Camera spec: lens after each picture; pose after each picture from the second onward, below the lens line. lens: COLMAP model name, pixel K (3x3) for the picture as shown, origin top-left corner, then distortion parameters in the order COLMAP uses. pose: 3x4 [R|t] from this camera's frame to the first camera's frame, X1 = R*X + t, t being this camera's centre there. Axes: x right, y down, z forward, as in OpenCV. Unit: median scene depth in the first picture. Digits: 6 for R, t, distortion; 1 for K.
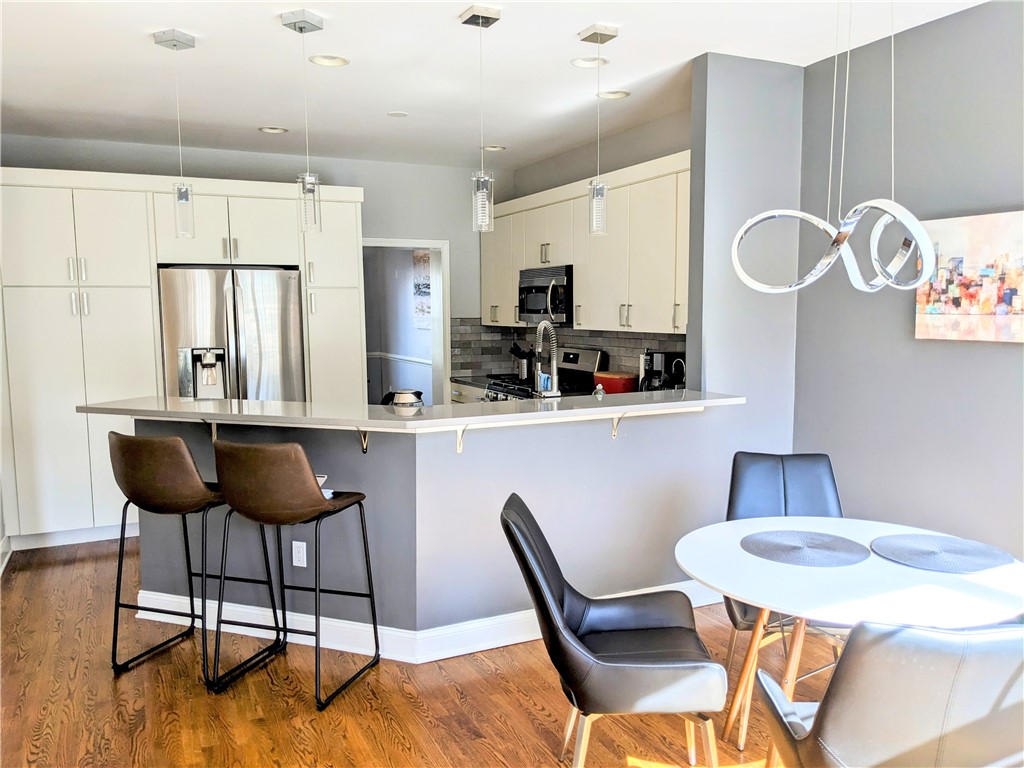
lens RADIAL K [[797.5, 0, 518.5], [0, 797.5, 386.7], [0, 0, 1]] dist [0.020174, -0.004024]
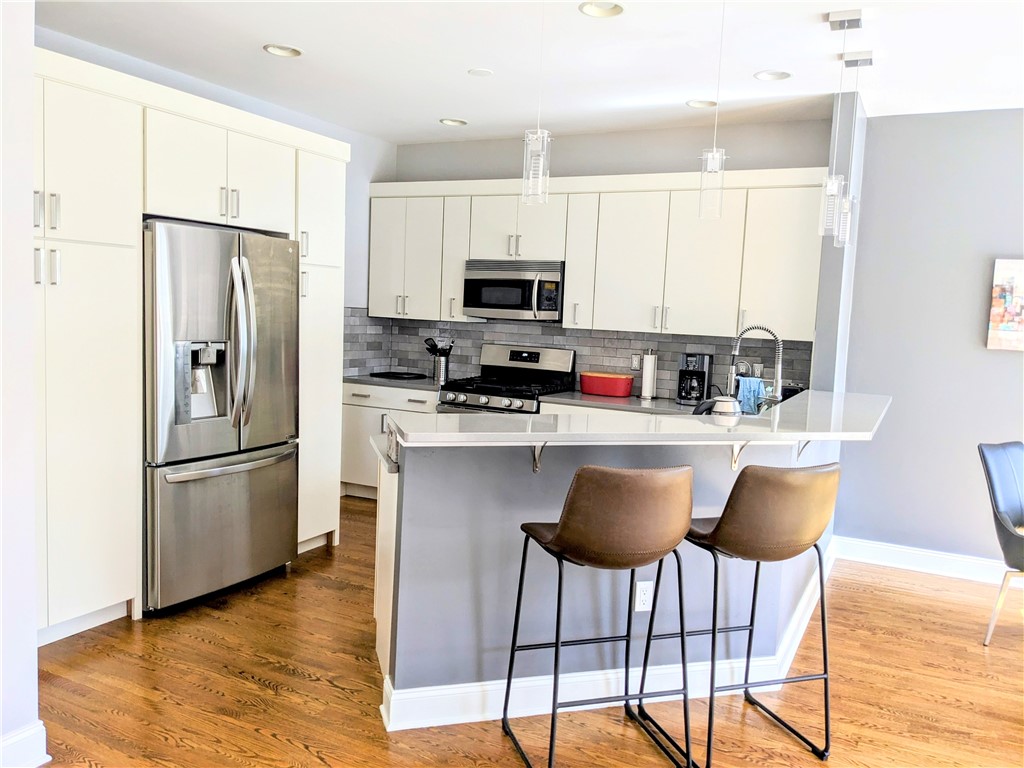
lens RADIAL K [[797.5, 0, 517.4], [0, 797.5, 381.3], [0, 0, 1]] dist [0.020174, -0.004024]
pose [[0.797172, -0.012712, 0.603619, -0.584994], [0.009275, 0.999918, 0.008809, -0.016515], [-0.603682, -0.001423, 0.797224, 0.271492]]
